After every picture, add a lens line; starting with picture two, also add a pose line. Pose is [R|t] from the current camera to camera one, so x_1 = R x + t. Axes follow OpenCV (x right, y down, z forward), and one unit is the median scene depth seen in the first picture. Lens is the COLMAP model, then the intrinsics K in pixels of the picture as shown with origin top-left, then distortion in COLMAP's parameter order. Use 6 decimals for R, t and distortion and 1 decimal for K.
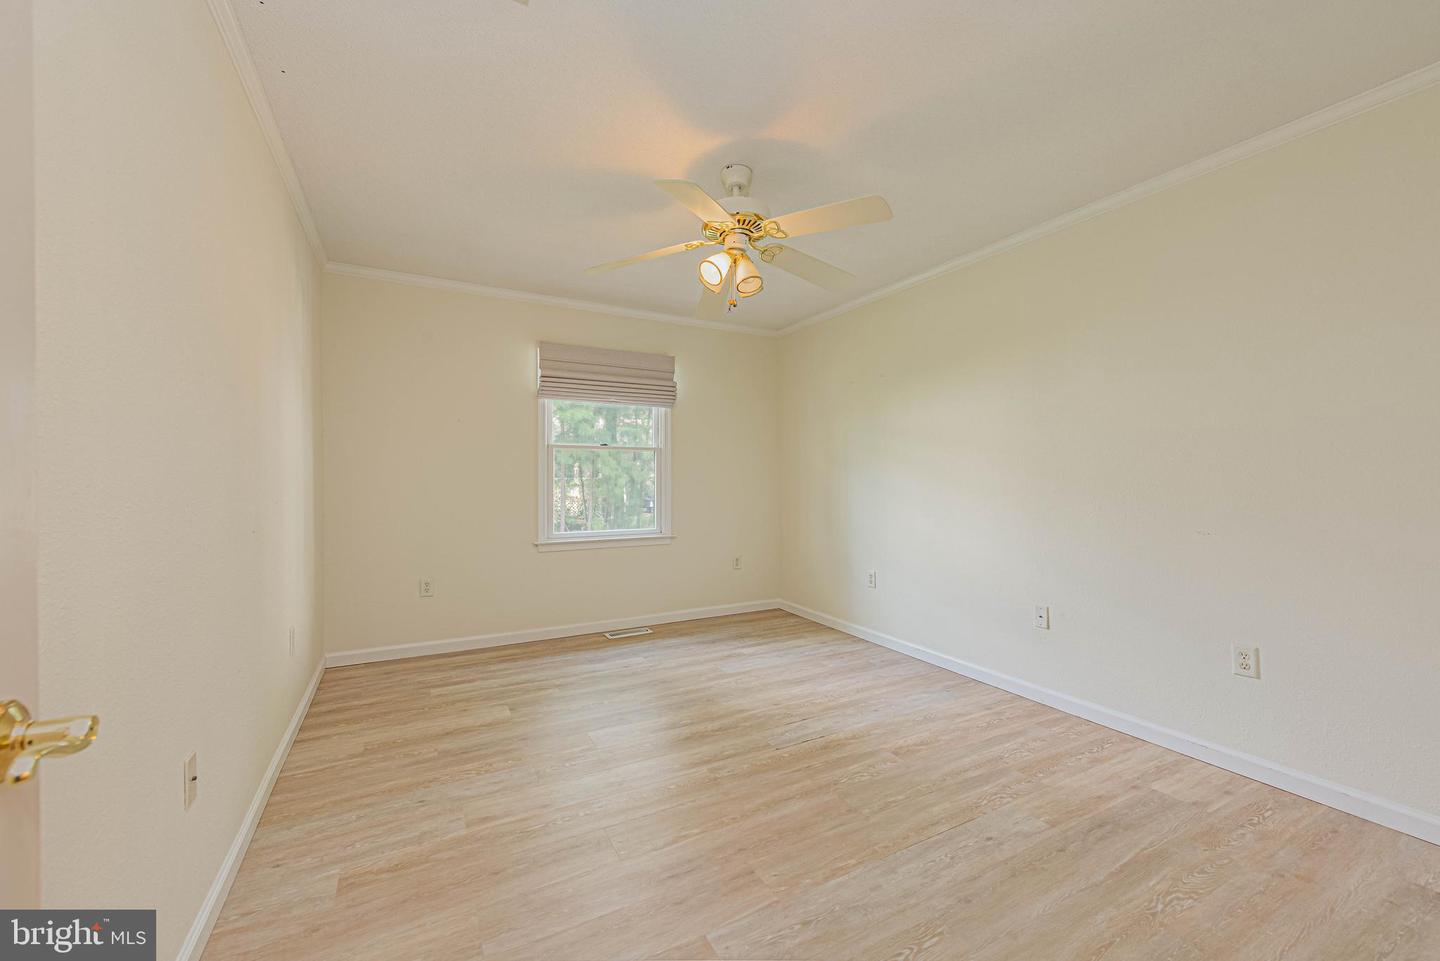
lens RADIAL K [[579.3, 0, 719.1], [0, 579.3, 479.4], [0, 0, 1]] dist [0.000811, -0.000937]
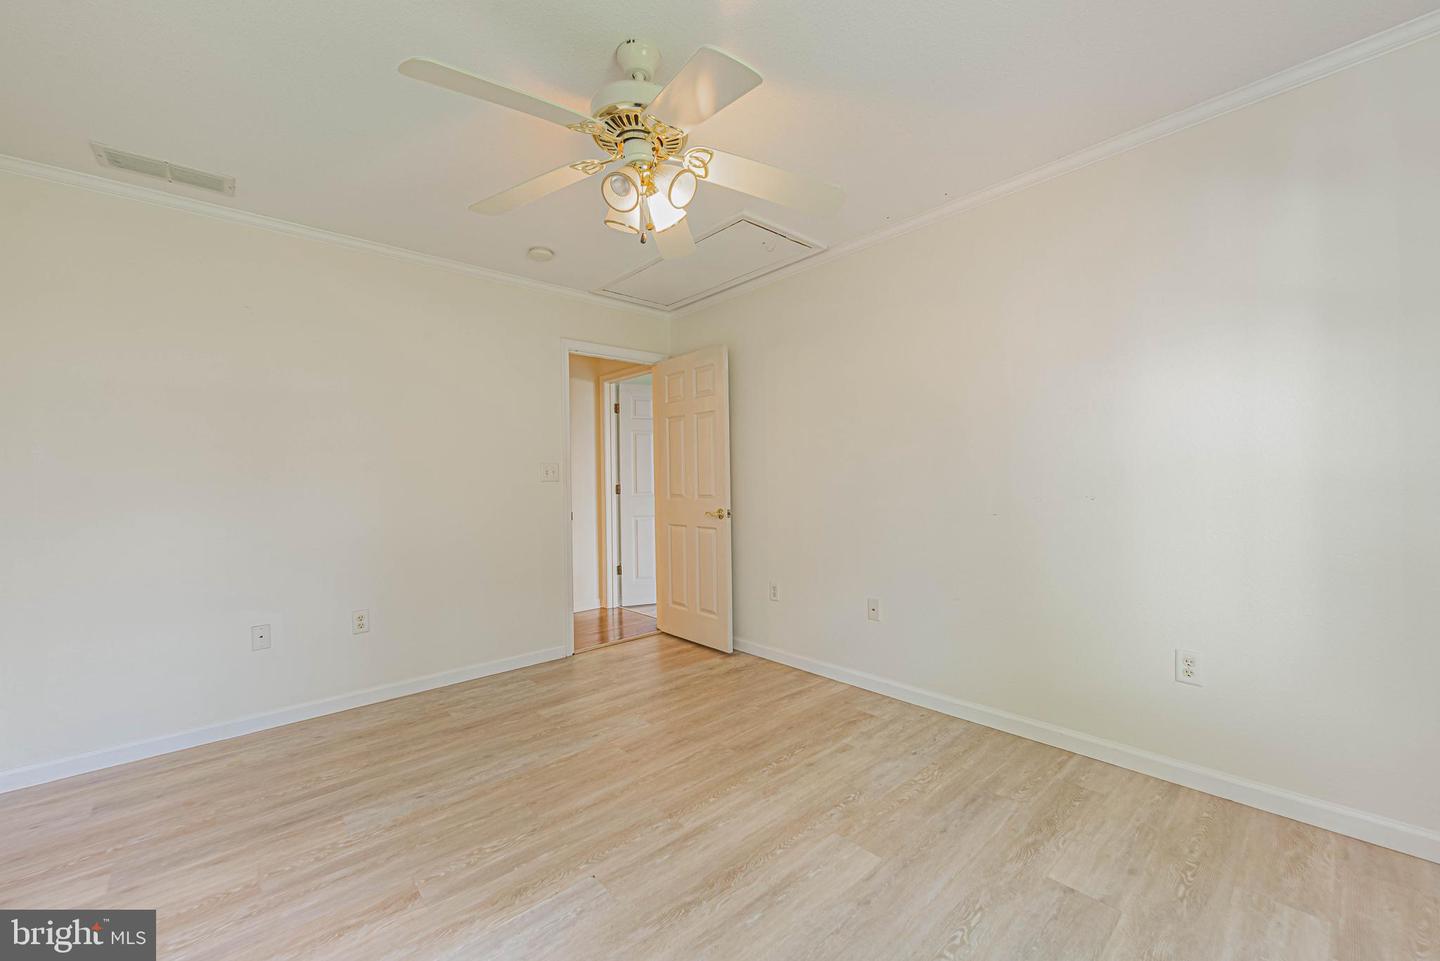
lens RADIAL K [[579.3, 0, 721.1], [0, 579.3, 481.2], [0, 0, 1]] dist [0.000811, -0.000937]
pose [[-0.973059, 0.016557, -0.229962, 0.122121], [0.016090, 0.999863, 0.003907, -0.004536], [0.229995, 0.000101, -0.973192, 2.000898]]
